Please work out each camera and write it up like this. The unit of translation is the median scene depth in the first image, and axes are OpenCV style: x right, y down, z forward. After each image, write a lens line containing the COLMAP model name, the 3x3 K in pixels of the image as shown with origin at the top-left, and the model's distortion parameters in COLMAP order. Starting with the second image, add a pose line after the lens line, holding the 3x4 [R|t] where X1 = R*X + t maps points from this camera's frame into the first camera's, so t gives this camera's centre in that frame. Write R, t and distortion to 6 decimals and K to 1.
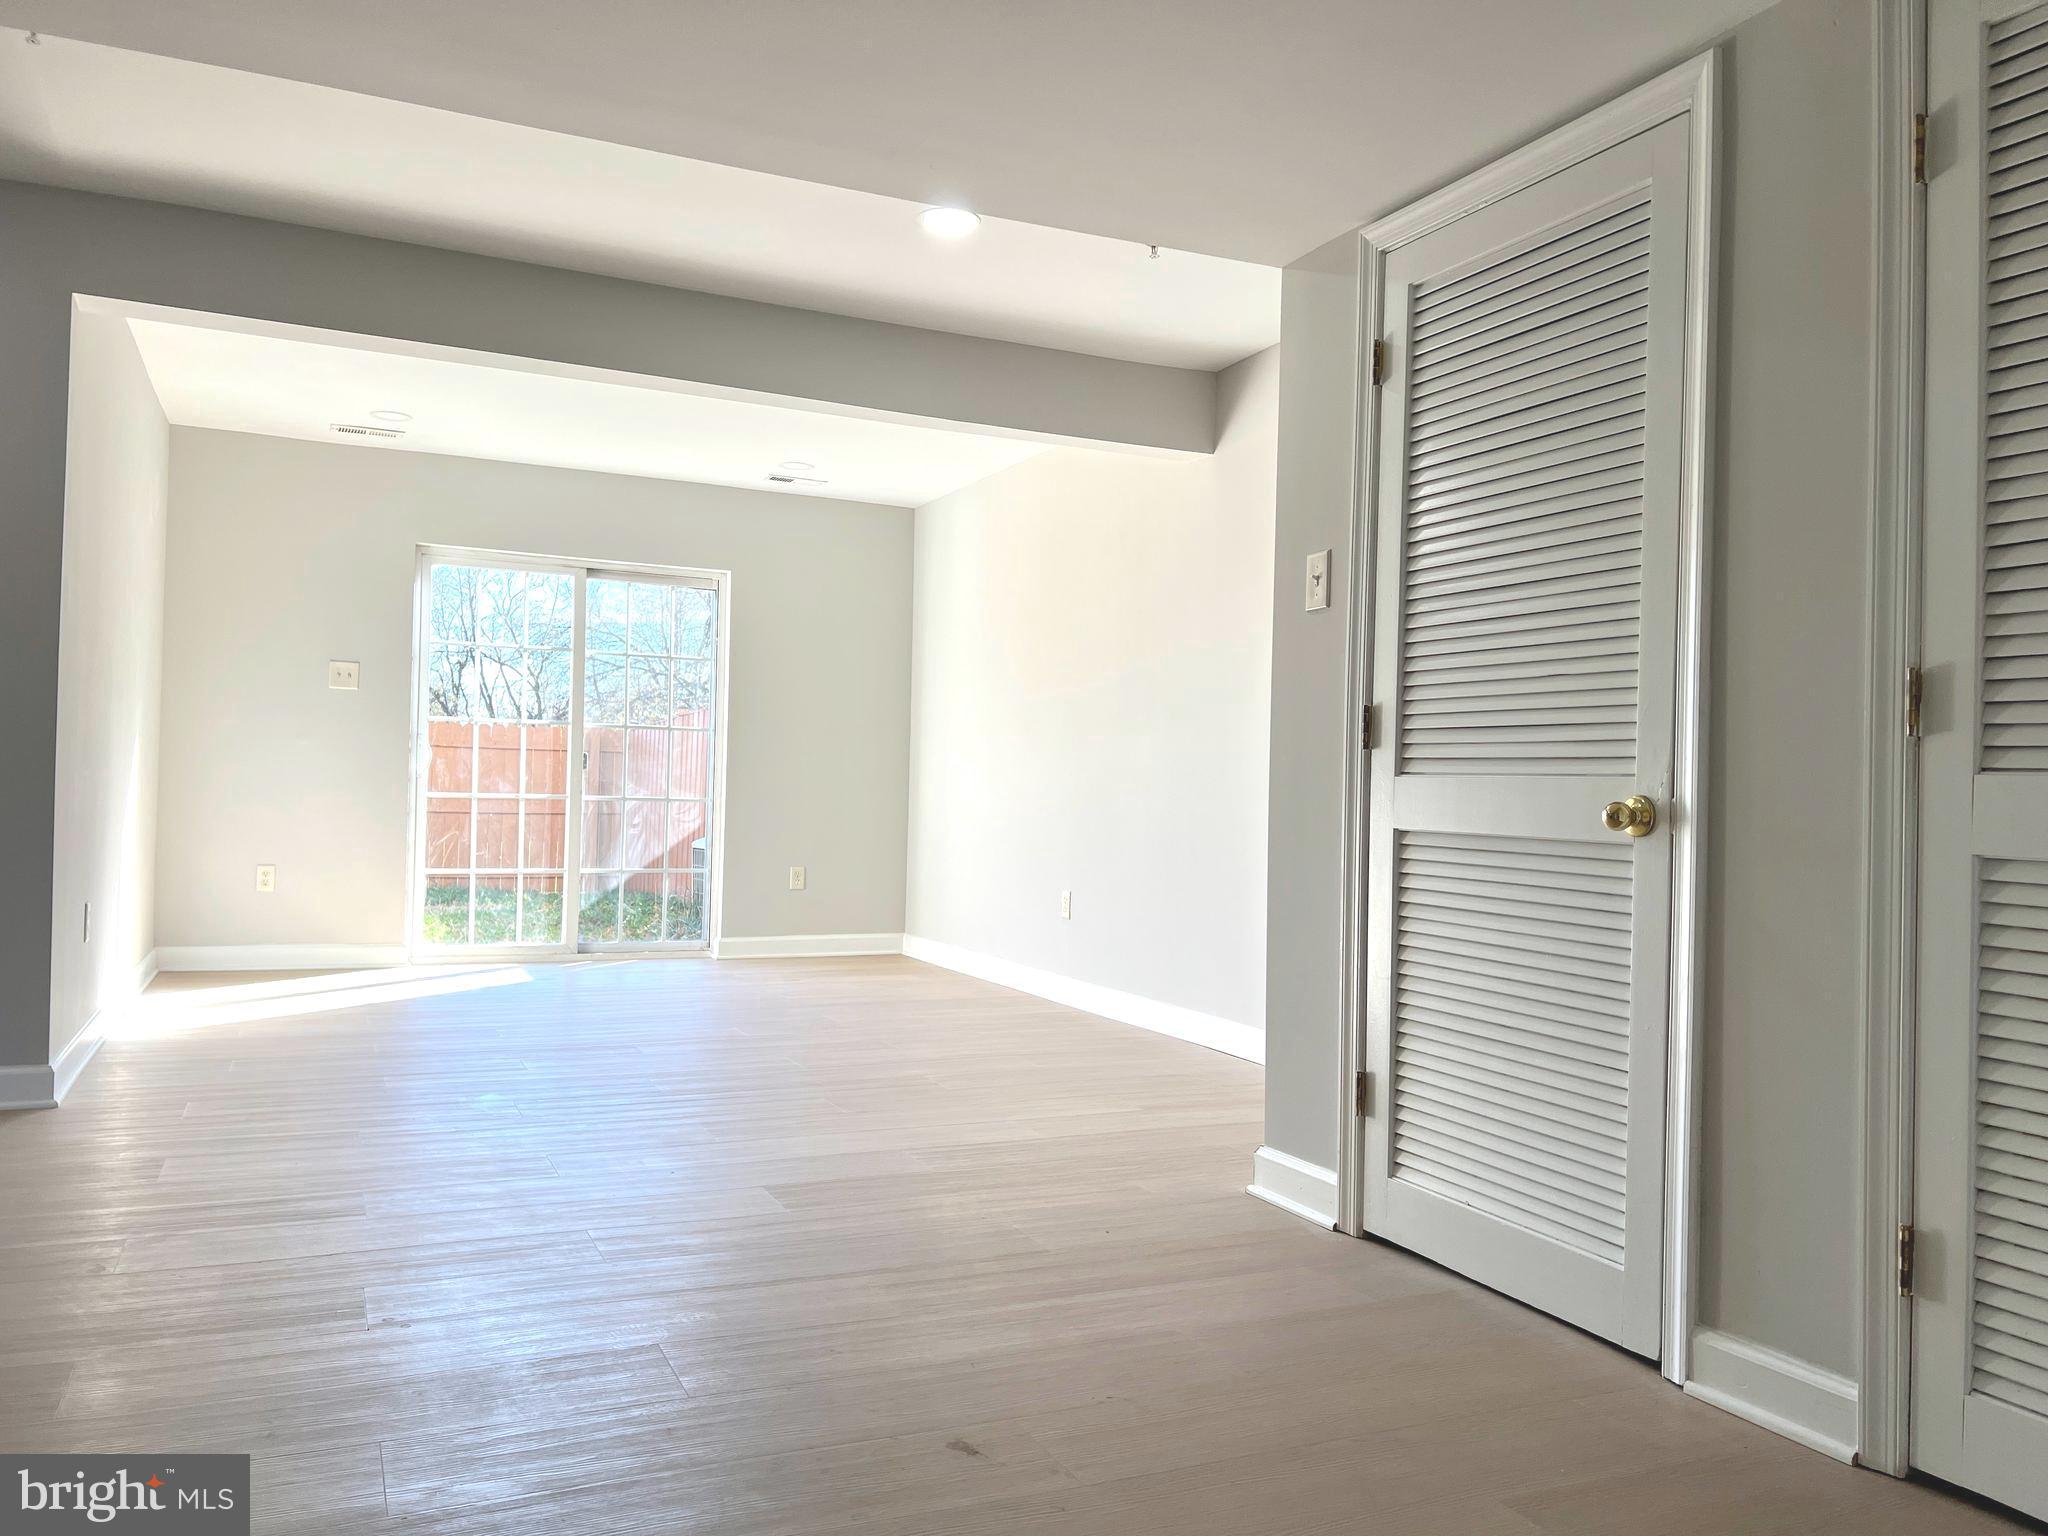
lens RADIAL K [[1527.9, 0, 1022.3], [0, 1527.9, 772.4], [0, 0, 1]] dist [0.048734, -0.068787]
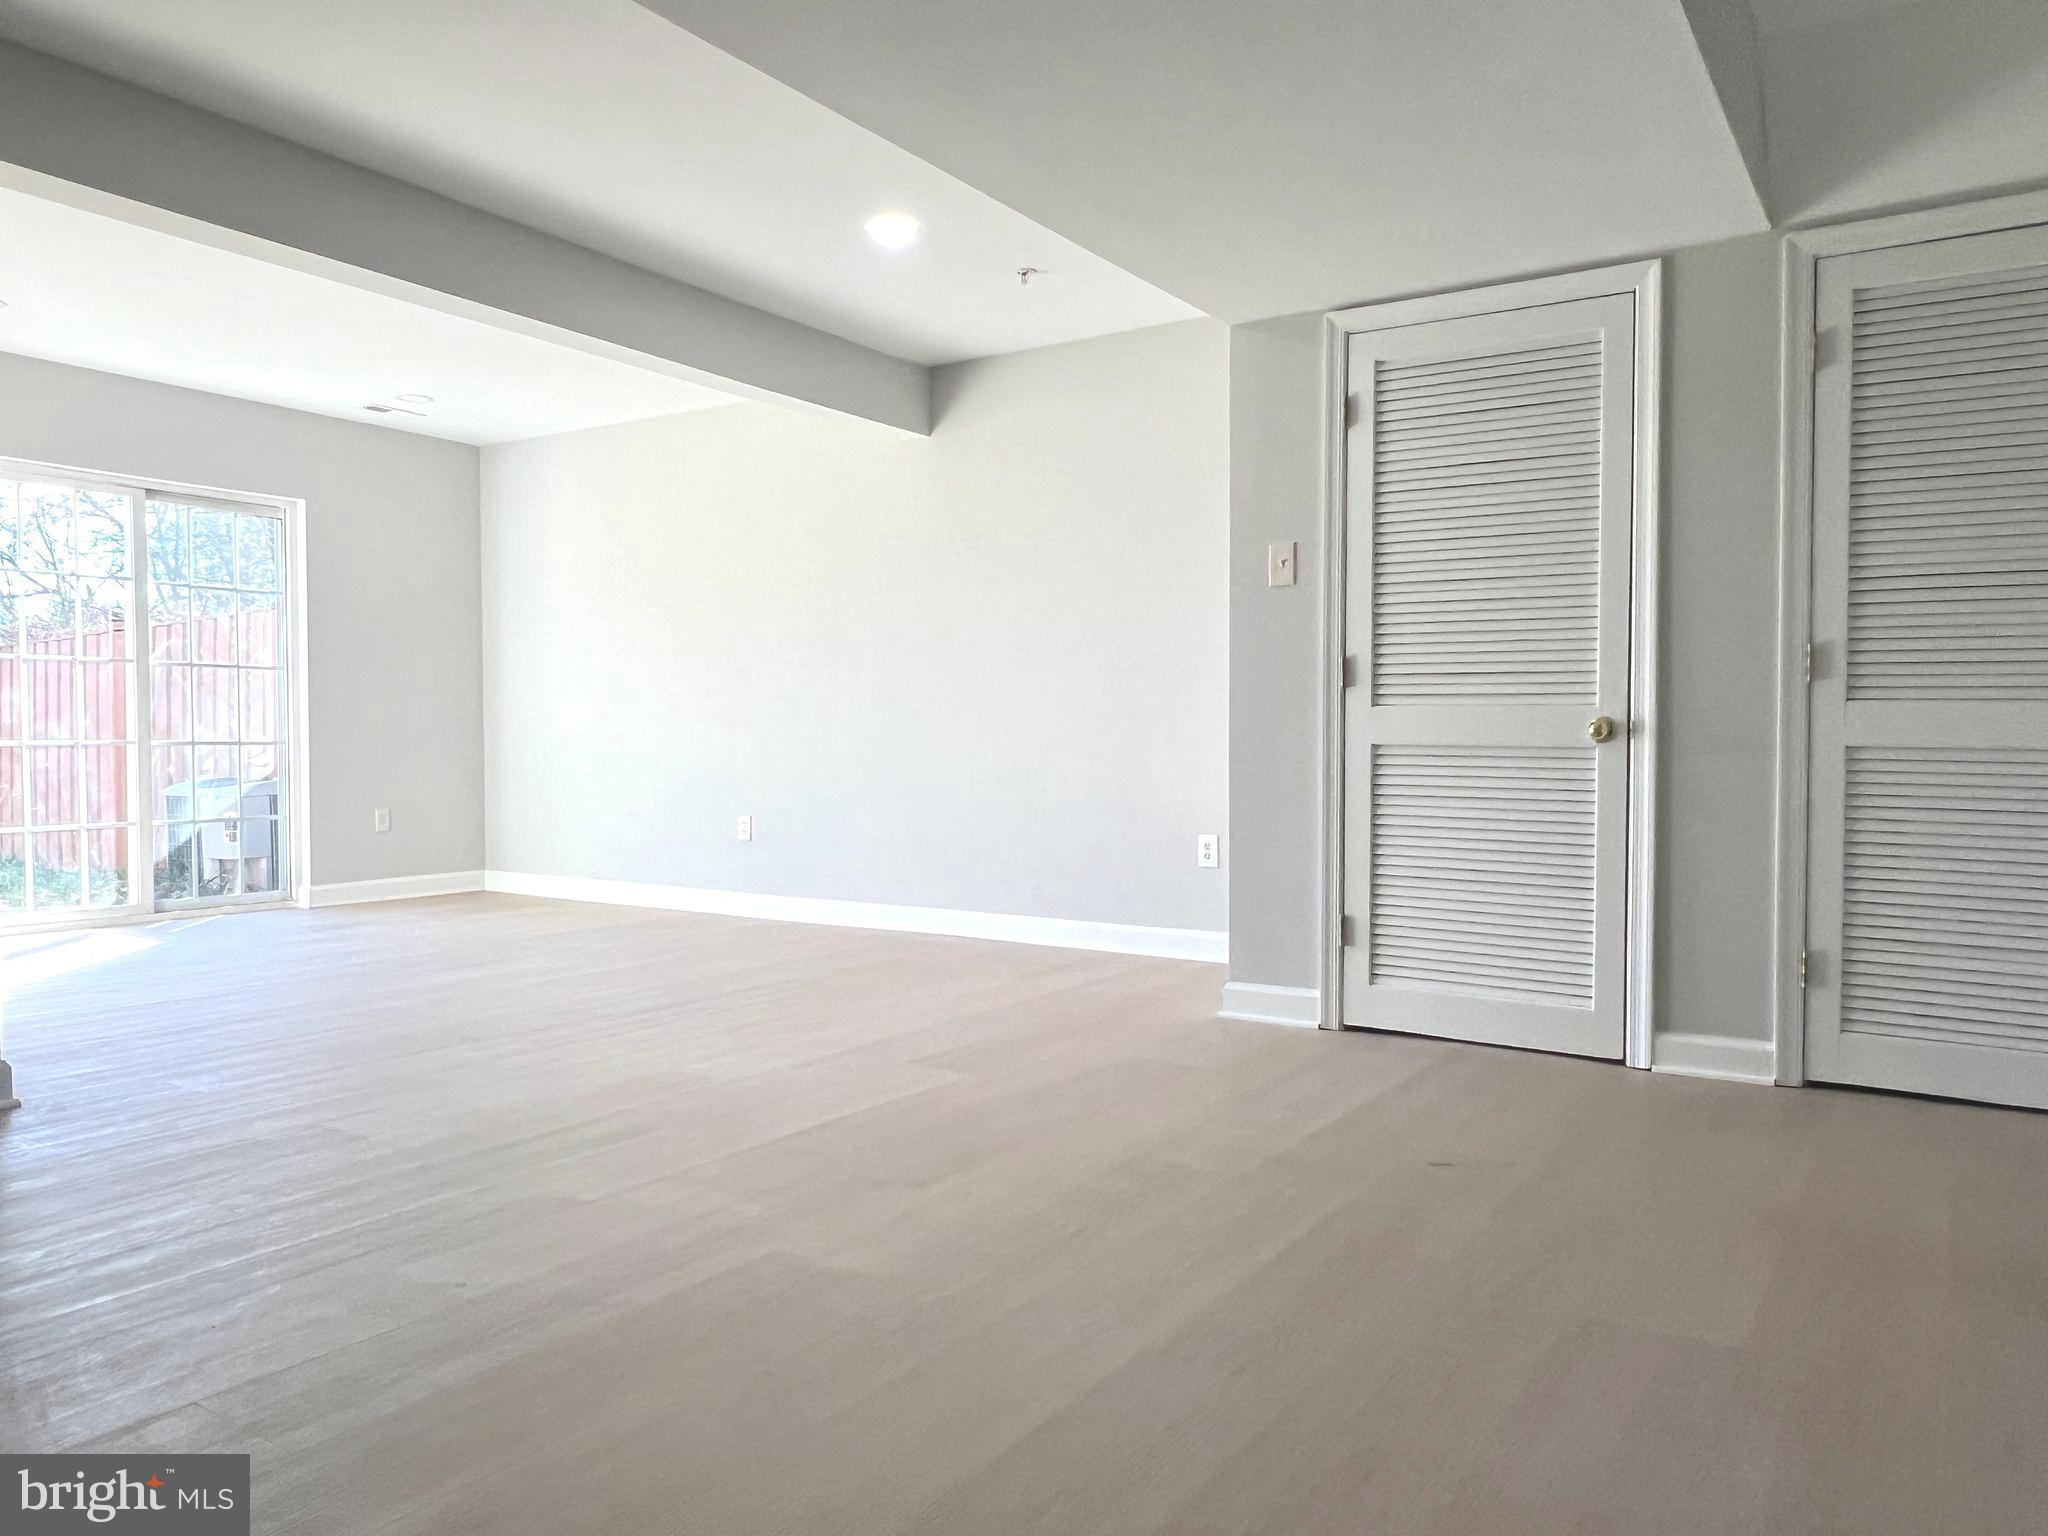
lens RADIAL K [[1420.5, 0, 1022.5], [0, 1420.5, 770.9], [0, 0, 1]] dist [-0.003655, -0.000496]
pose [[0.853919, -0.034435, 0.519265, -0.725525], [0.010731, 0.998761, 0.048586, -0.005819], [-0.520295, -0.035916, 0.853231, 0.037900]]
